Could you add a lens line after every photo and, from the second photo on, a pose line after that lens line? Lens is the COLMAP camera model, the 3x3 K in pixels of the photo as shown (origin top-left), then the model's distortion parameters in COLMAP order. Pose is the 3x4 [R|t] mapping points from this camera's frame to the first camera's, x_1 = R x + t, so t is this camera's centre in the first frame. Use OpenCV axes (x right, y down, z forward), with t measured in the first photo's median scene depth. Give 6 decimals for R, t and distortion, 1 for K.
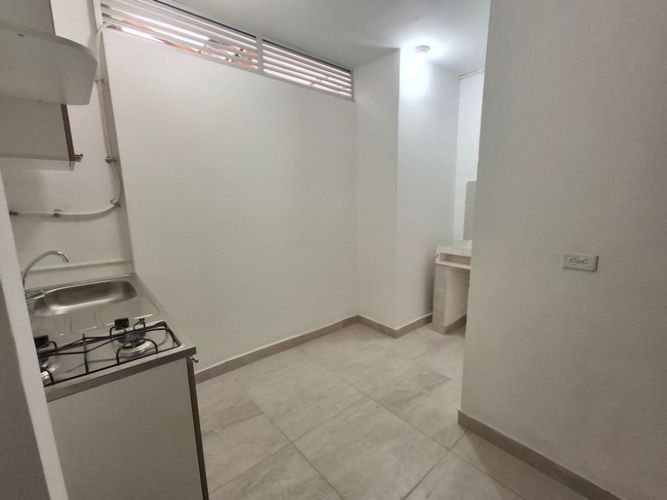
lens RADIAL K [[307.4, 0, 336.1], [0, 307.4, 253.8], [0, 0, 1]] dist [0.003194, -0.001078]
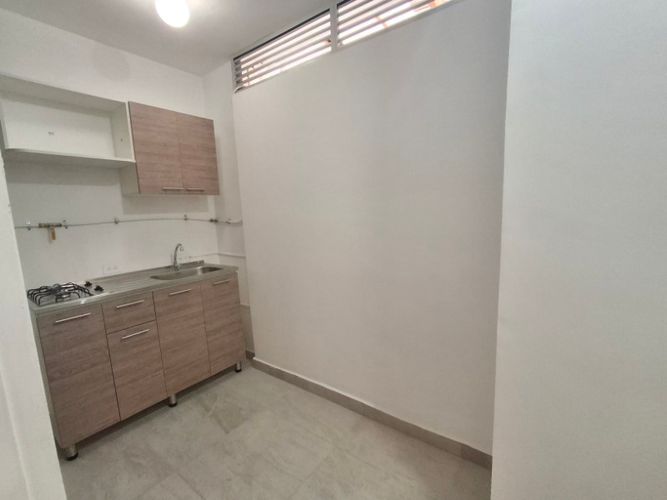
lens RADIAL K [[307.4, 0, 336.7], [0, 307.4, 250.3], [0, 0, 1]] dist [0.003194, -0.001078]
pose [[0.204302, 0.123876, -0.971038, 0.617334], [-0.137730, 0.985731, 0.096772, -0.166969], [0.969170, 0.113971, 0.218448, 0.935437]]
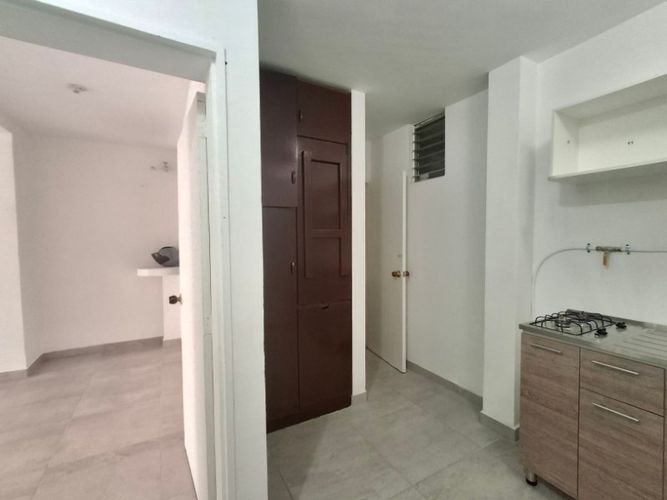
lens RADIAL K [[307.4, 0, 335.8], [0, 307.4, 251.5], [0, 0, 1]] dist [0.003194, -0.001078]
pose [[-0.976056, -0.001123, 0.217515, 0.117610], [0.048045, 0.974175, 0.220624, -0.238462], [-0.212145, 0.225792, -0.950796, 1.214117]]
